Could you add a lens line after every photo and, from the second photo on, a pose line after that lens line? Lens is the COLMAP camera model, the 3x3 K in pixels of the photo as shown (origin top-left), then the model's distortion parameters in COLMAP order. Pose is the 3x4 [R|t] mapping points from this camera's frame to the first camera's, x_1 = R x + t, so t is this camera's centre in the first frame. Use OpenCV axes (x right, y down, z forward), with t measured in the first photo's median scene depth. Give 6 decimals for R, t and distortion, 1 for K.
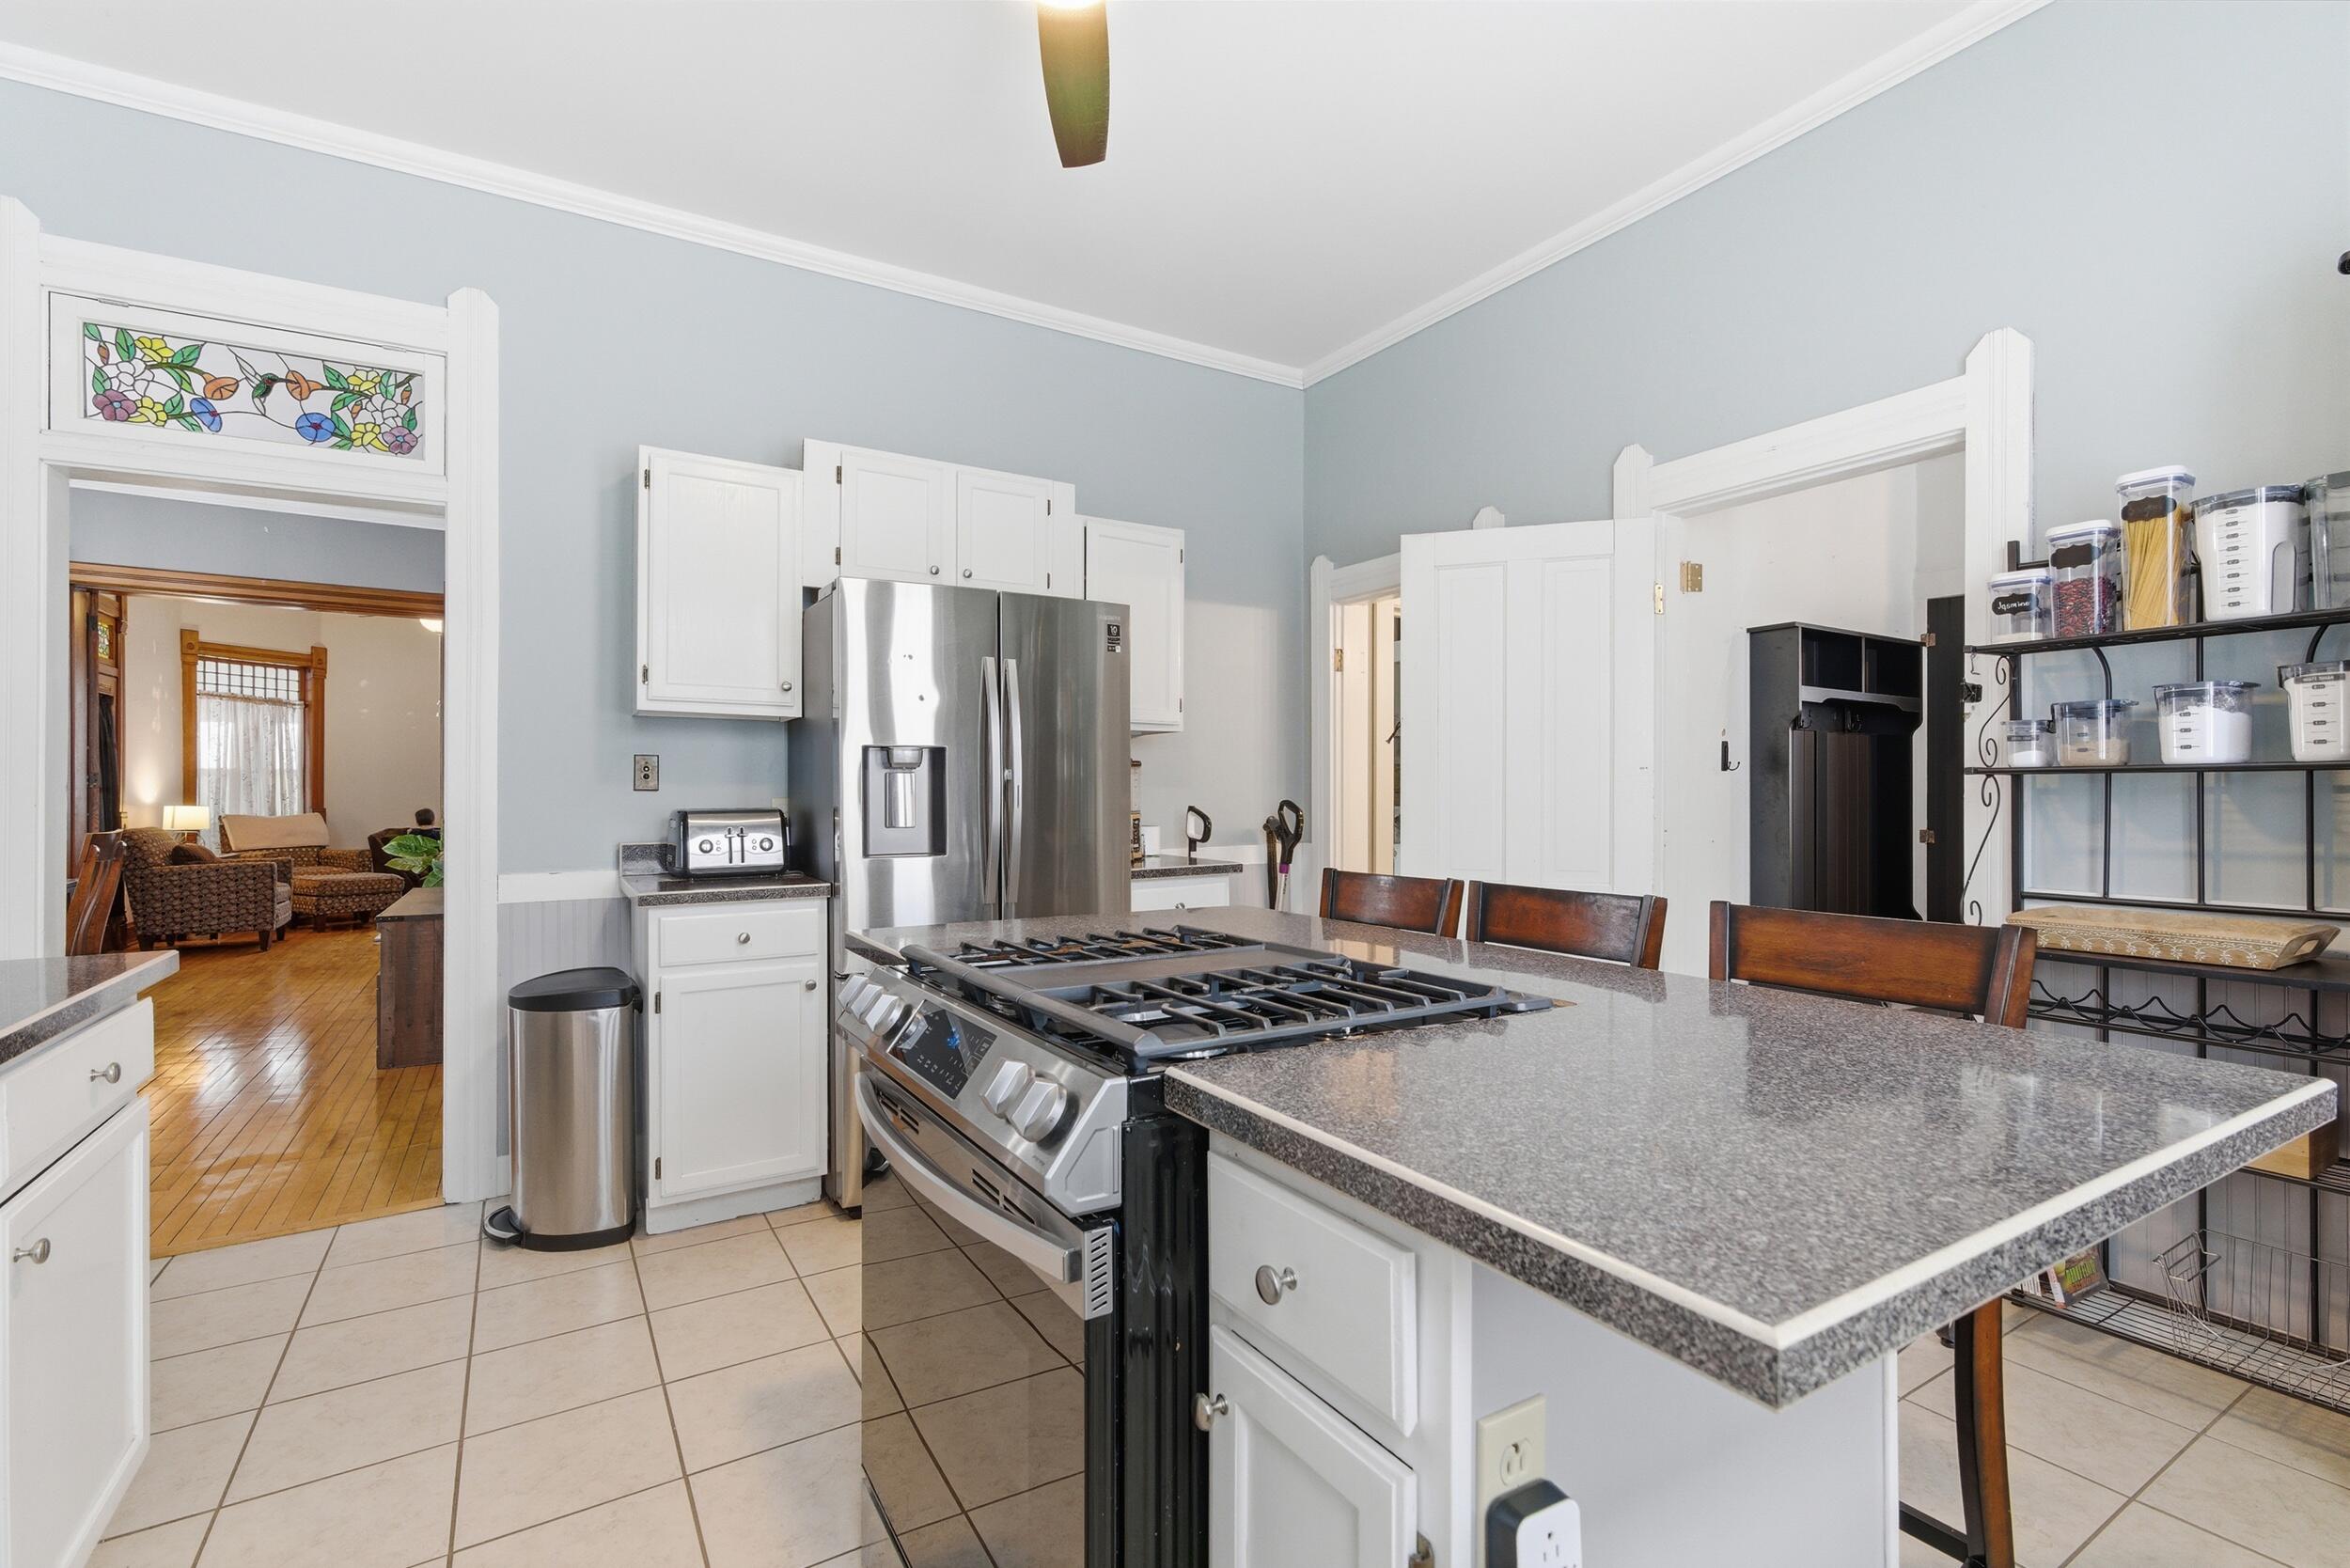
lens RADIAL K [[1091.3, 0, 1222.8], [0, 1091.3, 791.8], [0, 0, 1]] dist [0.002064, 0.000217]
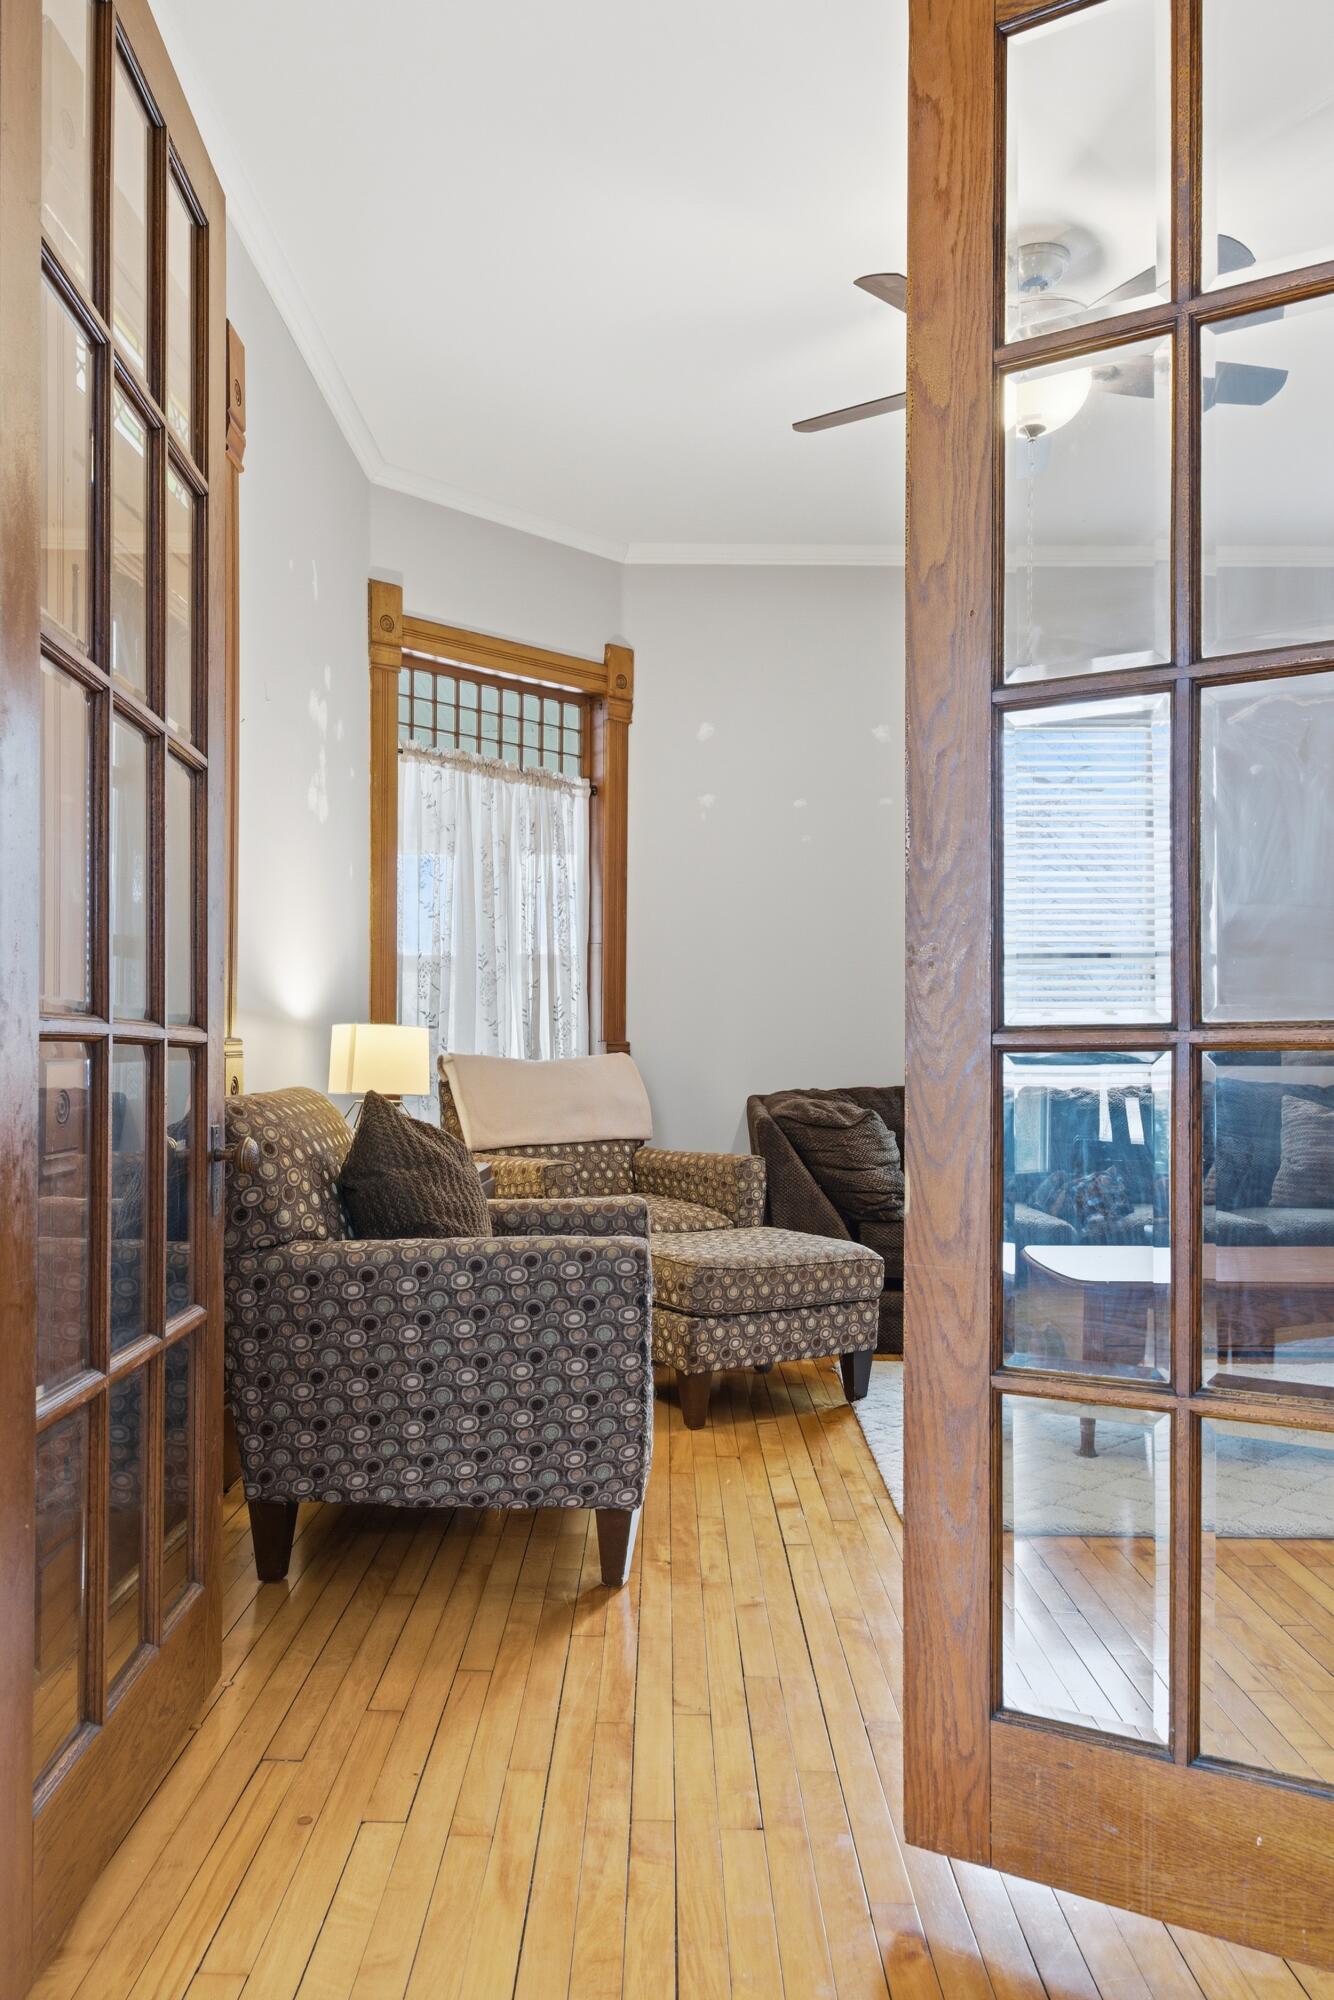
lens RADIAL K [[1475.5, 0, 714.4], [0, 1475.5, 1029.8], [0, 0, 1]] dist [-0.022405, 0.011986]
pose [[0.865222, -0.000536, -0.501389, -0.550609], [-0.003477, 0.999969, -0.007068, 0.014980], [0.501377, 0.007859, 0.865193, 0.574968]]
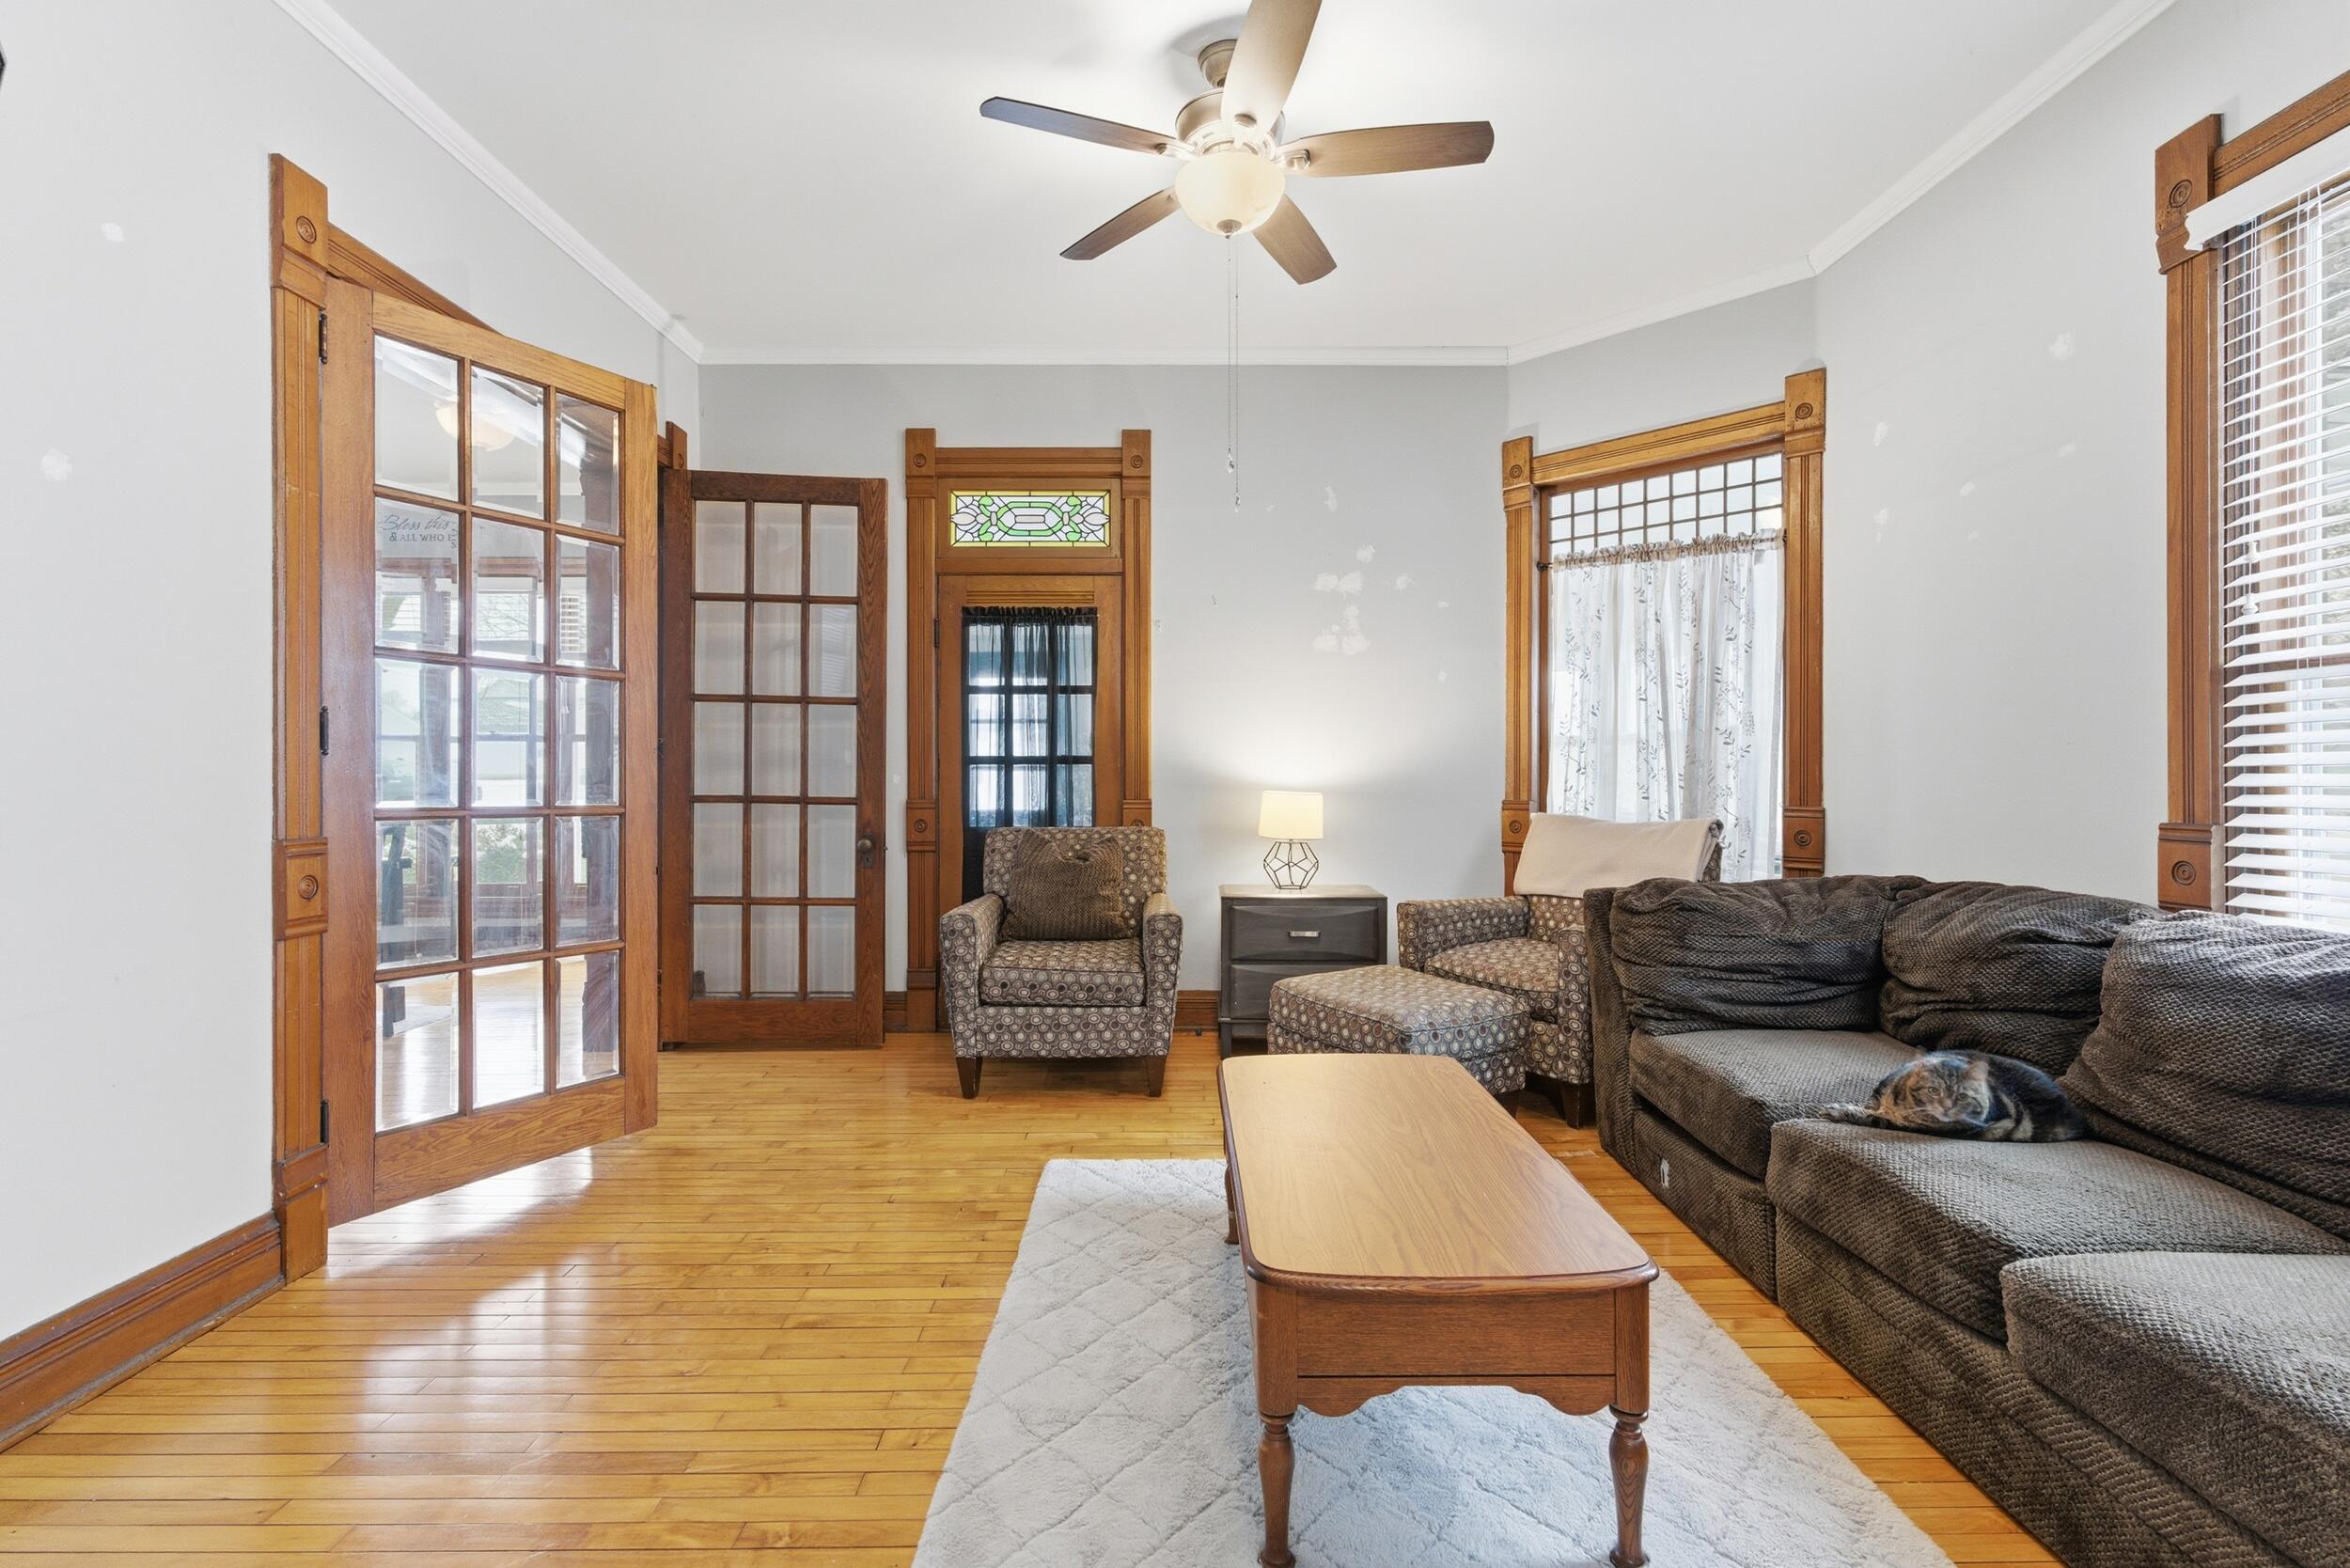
lens RADIAL K [[1091.3, 0, 1156.6], [0, 1091.3, 791.5], [0, 0, 1]] dist [0.002064, 0.000217]
pose [[-0.546054, 0.008174, -0.837710, -0.421081], [-0.008275, 0.999851, 0.015150, 0.005295], [0.837709, 0.015204, -0.545905, 1.076544]]
